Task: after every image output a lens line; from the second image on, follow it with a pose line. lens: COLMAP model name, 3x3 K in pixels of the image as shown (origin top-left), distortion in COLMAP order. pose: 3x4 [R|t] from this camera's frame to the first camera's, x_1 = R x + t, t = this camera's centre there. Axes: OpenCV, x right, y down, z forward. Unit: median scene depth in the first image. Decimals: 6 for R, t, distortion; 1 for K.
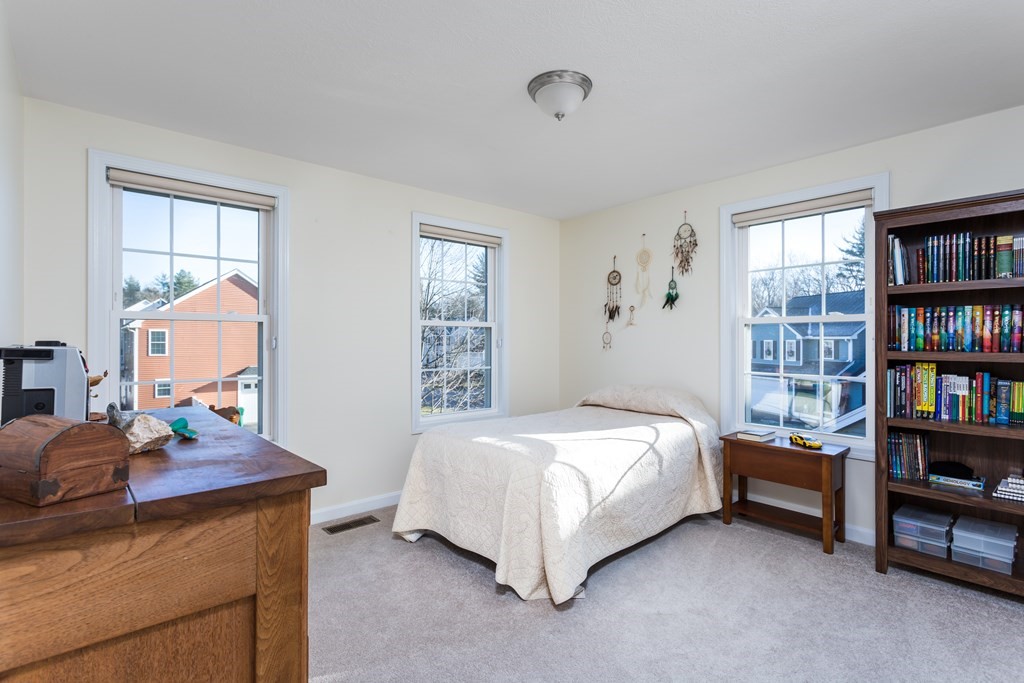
lens RADIAL K [[485.4, 0, 513.9], [0, 485.4, 339.4], [0, 0, 1]] dist [-0.000905, 0.000601]
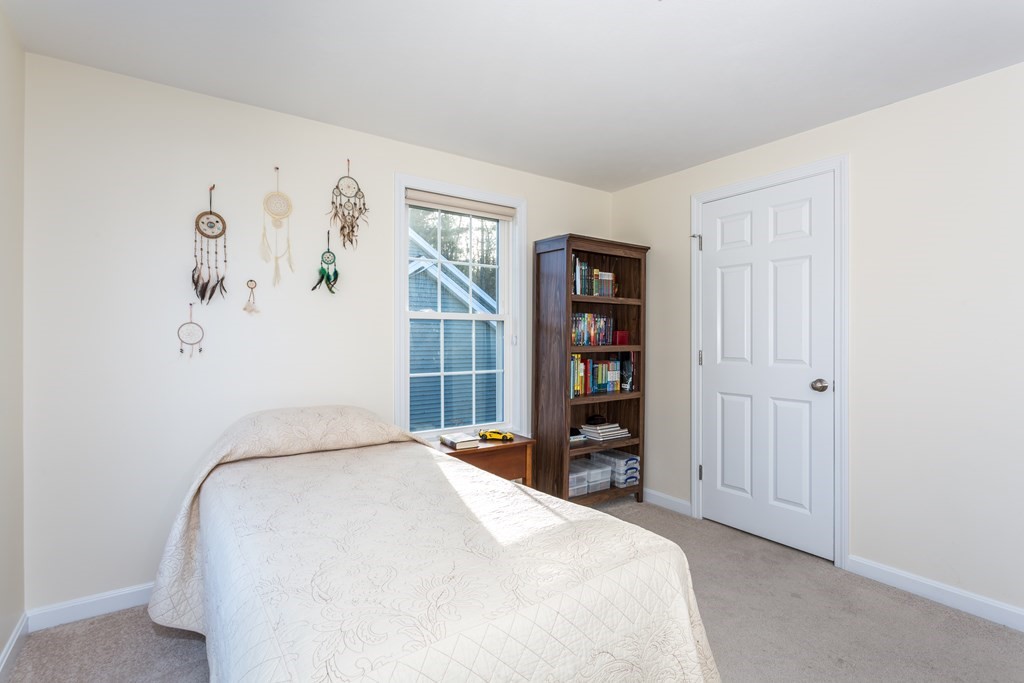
lens RADIAL K [[485.4, 0, 509.0], [0, 485.4, 340.8], [0, 0, 1]] dist [-0.000905, 0.000601]
pose [[0.137229, -0.007549, 0.990511, -0.328429], [-0.001541, 0.999968, 0.007835, 0.000556], [-0.990538, -0.002602, 0.137213, 0.654298]]
